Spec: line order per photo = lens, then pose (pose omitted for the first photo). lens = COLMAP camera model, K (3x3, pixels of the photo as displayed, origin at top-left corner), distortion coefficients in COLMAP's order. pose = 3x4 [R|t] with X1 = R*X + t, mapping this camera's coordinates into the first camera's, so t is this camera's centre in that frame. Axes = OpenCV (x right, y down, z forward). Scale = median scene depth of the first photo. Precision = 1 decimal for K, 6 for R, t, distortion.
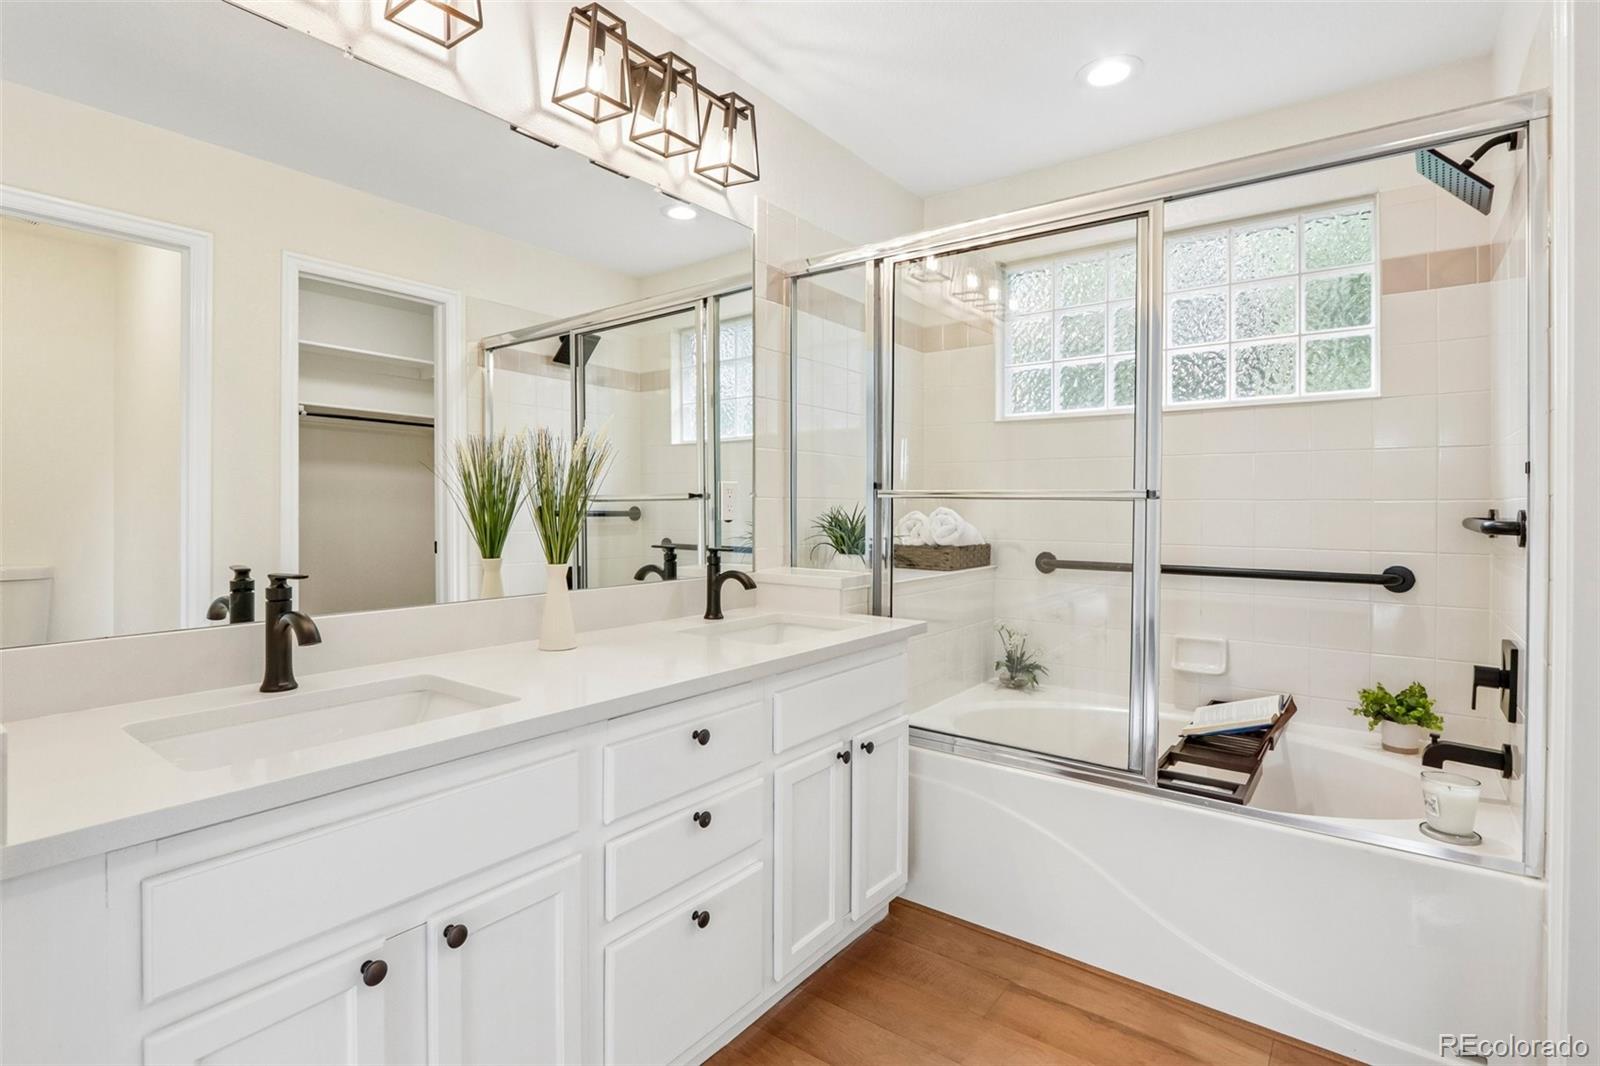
lens RADIAL K [[745.9, 0, 798.9], [0, 745.9, 517.2], [0, 0, 1]] dist [-0.015785, 0.002154]
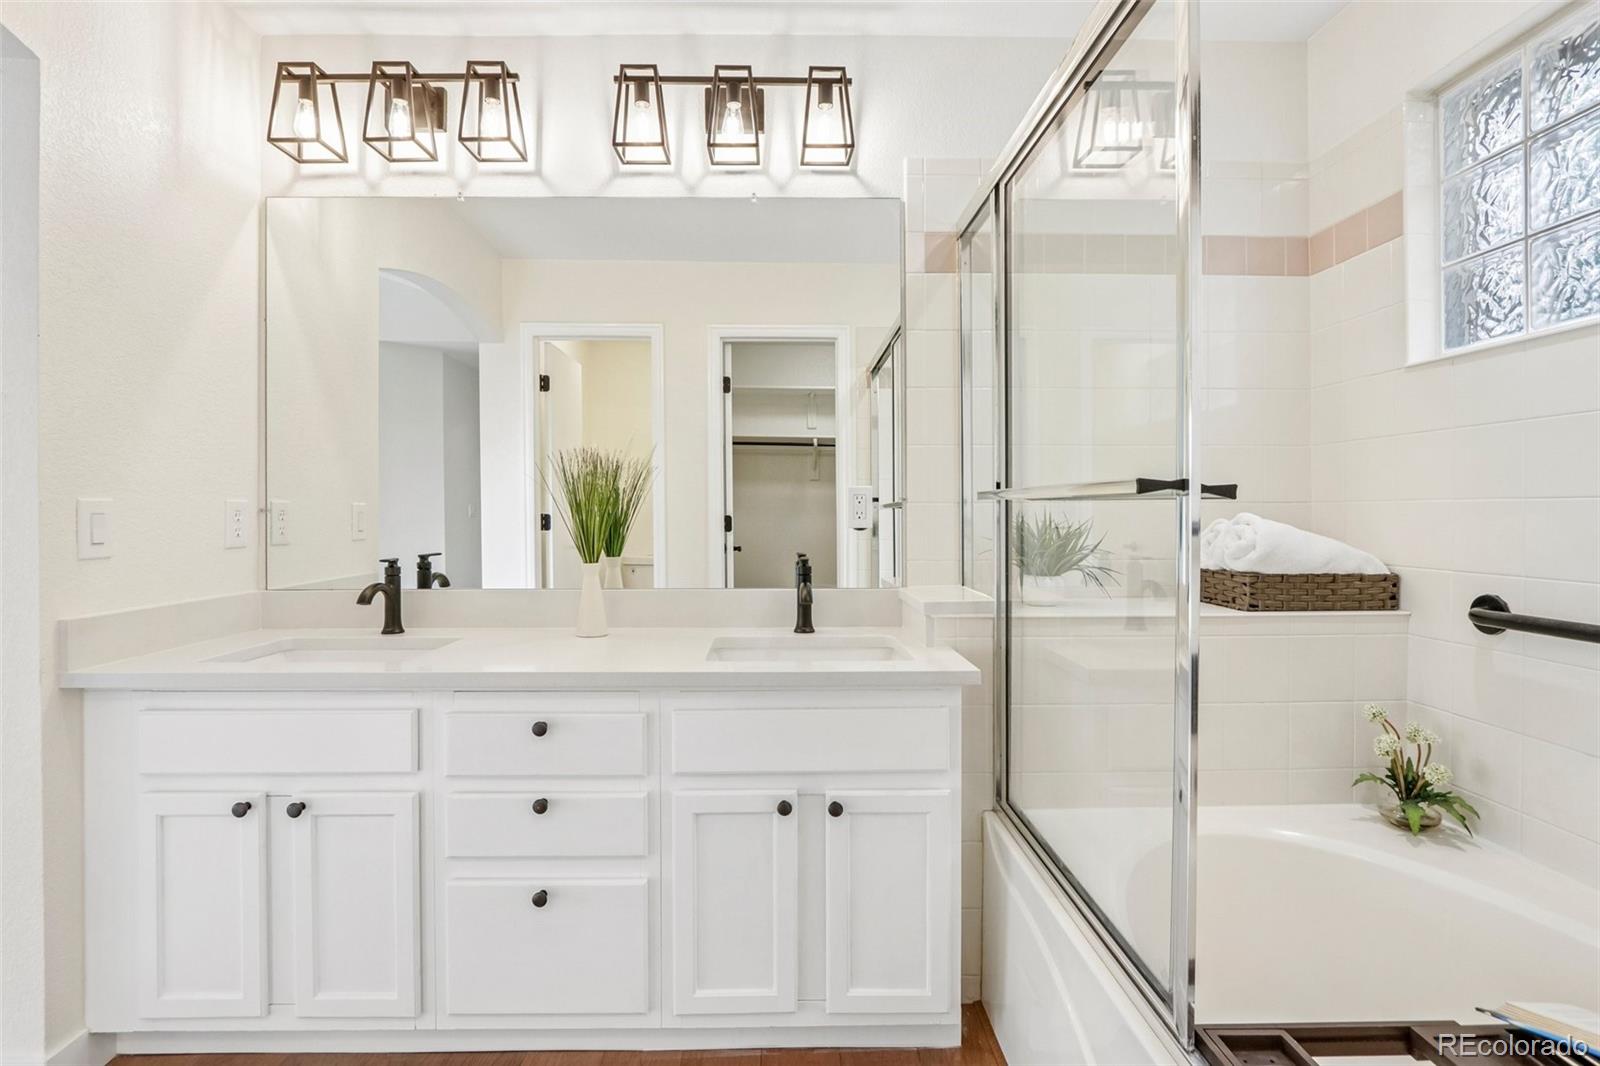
lens RADIAL K [[745.9, 0, 760.7], [0, 745.9, 513.3], [0, 0, 1]] dist [-0.015785, 0.002154]
pose [[0.639426, -0.006028, -0.768829, 0.428748], [-0.007257, 0.999877, -0.013875, -0.000400], [0.768818, 0.014451, 0.639304, 0.266563]]
